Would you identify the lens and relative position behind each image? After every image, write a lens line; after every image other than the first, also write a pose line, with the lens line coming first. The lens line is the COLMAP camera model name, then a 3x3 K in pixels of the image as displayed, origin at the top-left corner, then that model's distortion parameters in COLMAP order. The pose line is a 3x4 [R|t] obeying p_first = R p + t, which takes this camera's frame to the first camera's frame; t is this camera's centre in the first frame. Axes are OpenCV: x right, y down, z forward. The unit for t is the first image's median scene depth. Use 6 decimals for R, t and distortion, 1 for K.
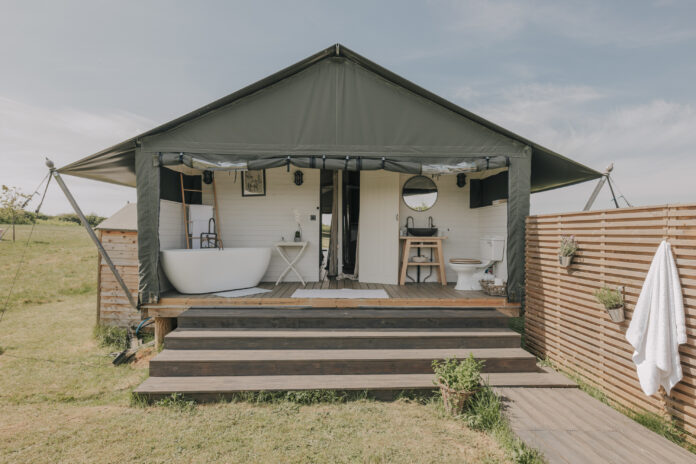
lens RADIAL K [[341.9, 0, 348.0], [0, 341.9, 232.0], [0, 0, 1]] dist [0.002470, 0.000121]
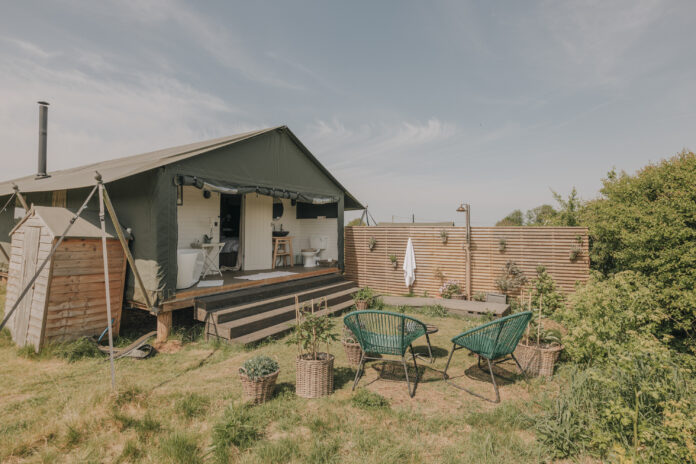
lens RADIAL K [[341.9, 0, 348.0], [0, 341.9, 232.0], [0, 0, 1]] dist [0.002470, 0.000121]
pose [[0.565594, -0.012828, 0.824584, -1.183577], [-0.002233, 0.999852, 0.017086, -0.048019], [-0.824681, -0.011505, 0.565482, -0.191198]]
